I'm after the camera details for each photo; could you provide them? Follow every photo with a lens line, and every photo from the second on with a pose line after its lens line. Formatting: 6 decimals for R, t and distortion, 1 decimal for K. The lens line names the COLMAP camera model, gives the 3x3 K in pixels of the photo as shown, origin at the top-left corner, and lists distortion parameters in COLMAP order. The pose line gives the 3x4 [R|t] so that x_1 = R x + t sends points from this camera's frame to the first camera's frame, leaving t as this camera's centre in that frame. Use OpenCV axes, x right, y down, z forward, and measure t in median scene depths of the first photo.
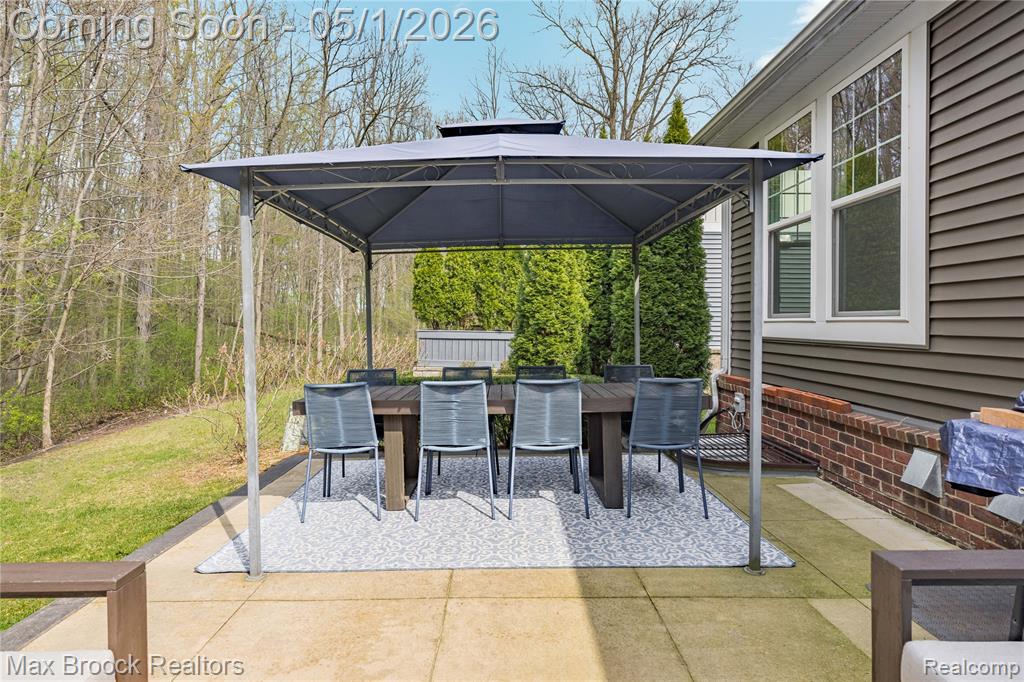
lens RADIAL K [[561.9, 0, 506.4], [0, 561.9, 323.6], [0, 0, 1]] dist [0.006107, 0.002665]
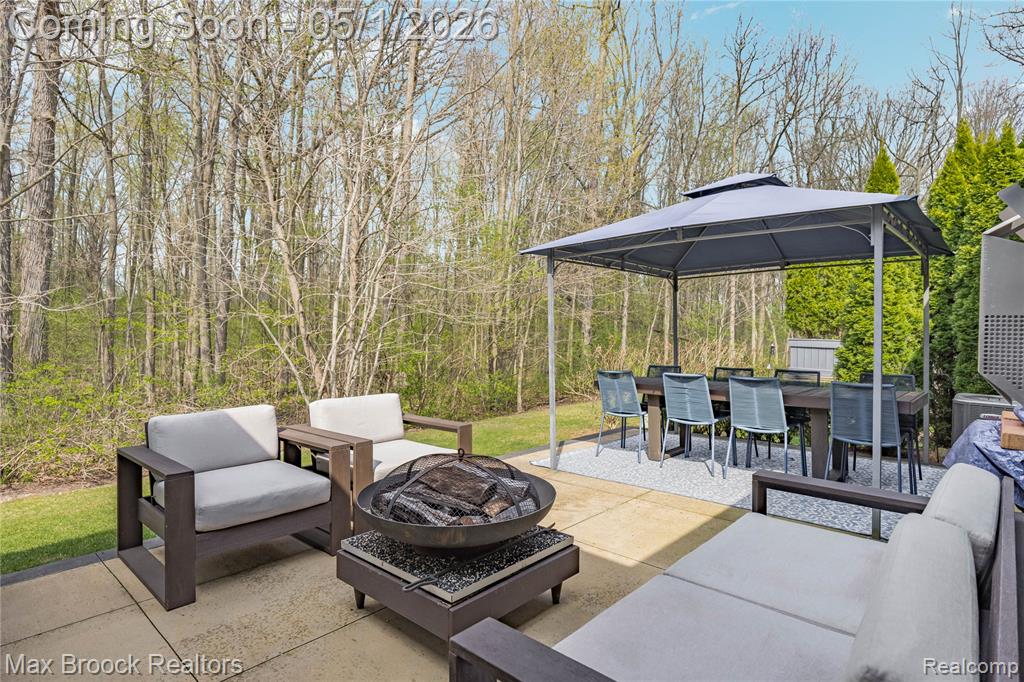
lens RADIAL K [[549.4, 0, 511.2], [0, 549.4, 337.6], [0, 0, 1]] dist [0.002639, 0.000123]
pose [[0.737074, 0.015986, -0.675623, 0.361765], [-0.007689, 0.999854, 0.015269, -0.005180], [0.675769, -0.006059, 0.737089, -0.223626]]
